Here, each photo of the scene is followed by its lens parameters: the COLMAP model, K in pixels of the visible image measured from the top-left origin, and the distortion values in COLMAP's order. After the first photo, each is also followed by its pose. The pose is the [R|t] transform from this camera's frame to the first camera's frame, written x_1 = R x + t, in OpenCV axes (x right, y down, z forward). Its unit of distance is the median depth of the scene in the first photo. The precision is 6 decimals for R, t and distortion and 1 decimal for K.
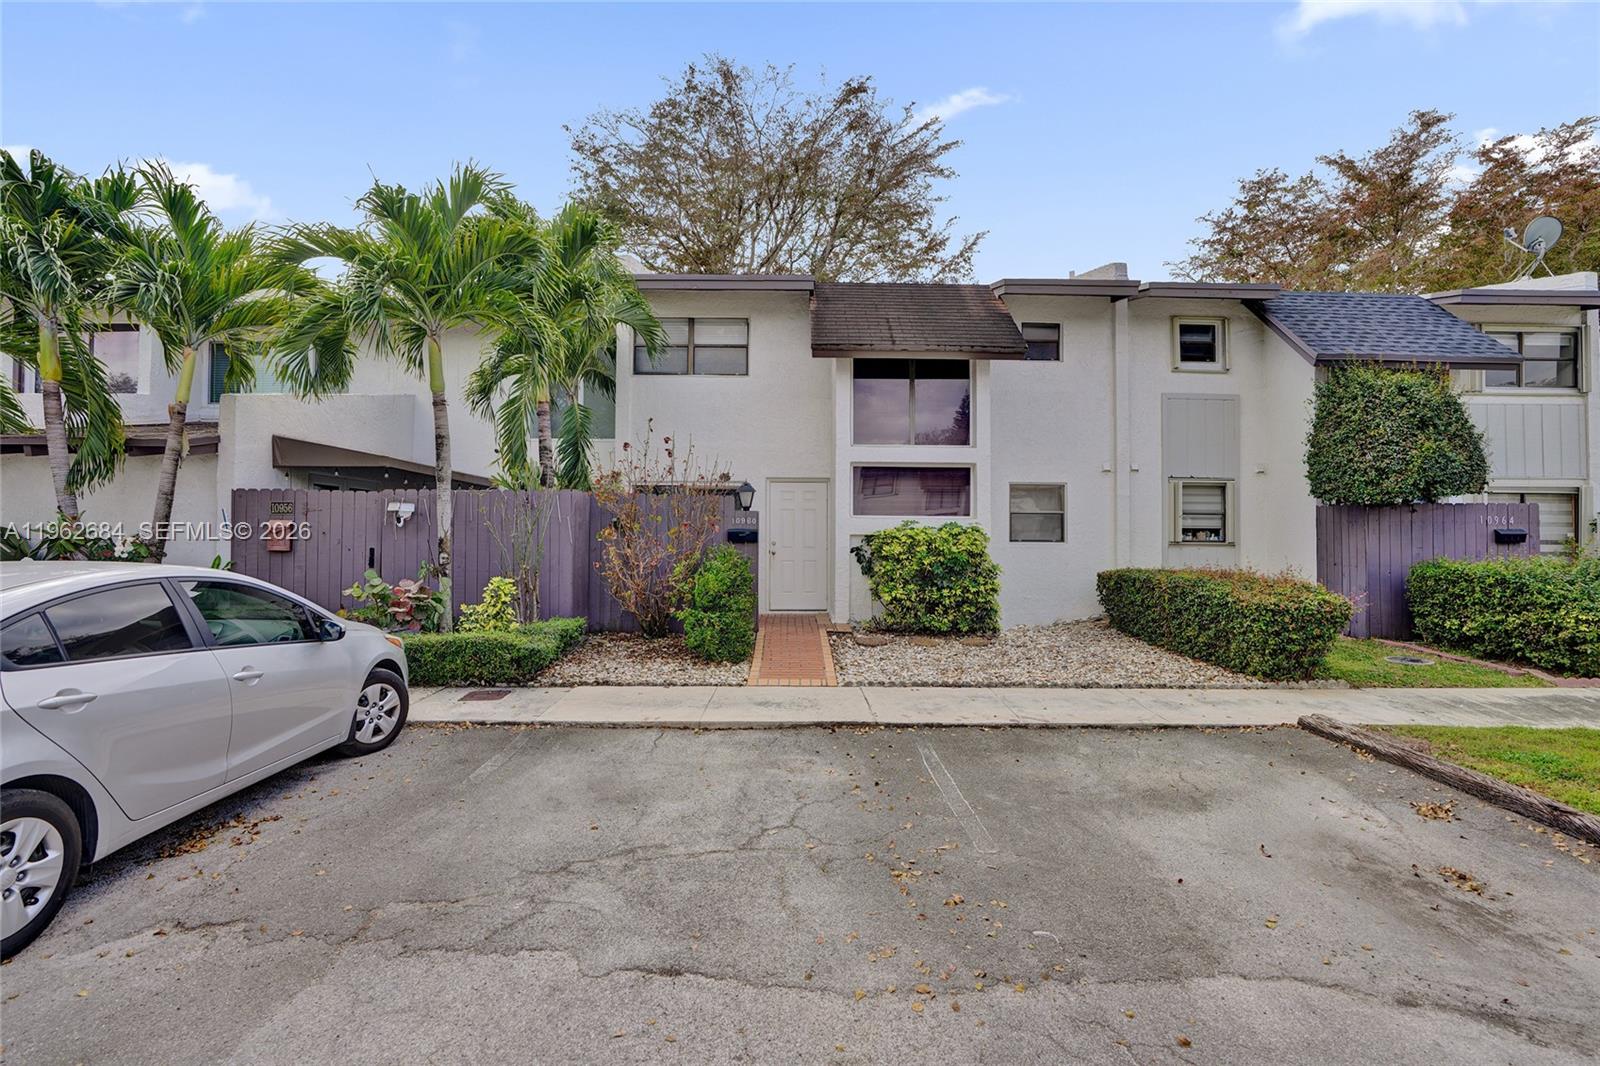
lens RADIAL K [[766.3, 0, 795.2], [0, 766.3, 528.4], [0, 0, 1]] dist [-0.031605, 0.007105]
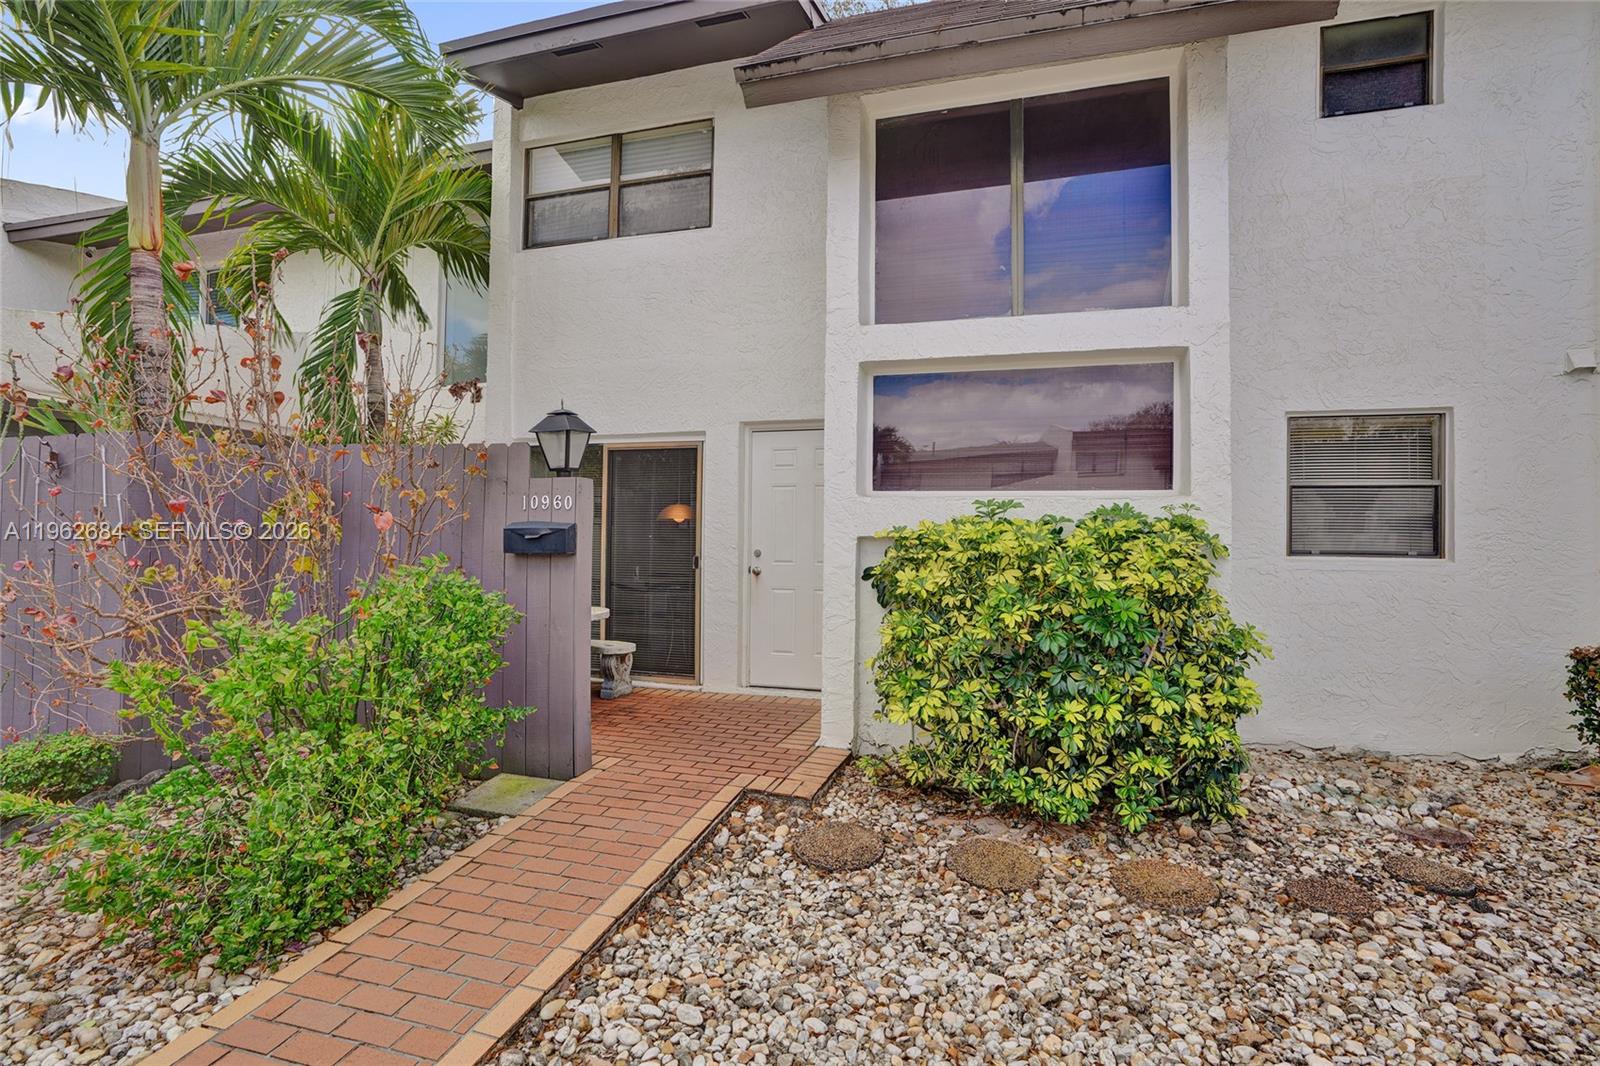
lens RADIAL K [[766.3, 0, 803.7], [0, 766.3, 538.6], [0, 0, 1]] dist [-0.031605, 0.007105]
pose [[0.957351, 0.002217, -0.288920, 0.171250], [0.001497, 0.999919, 0.012633, 0.003473], [0.288924, -0.012527, 0.957270, 0.616343]]
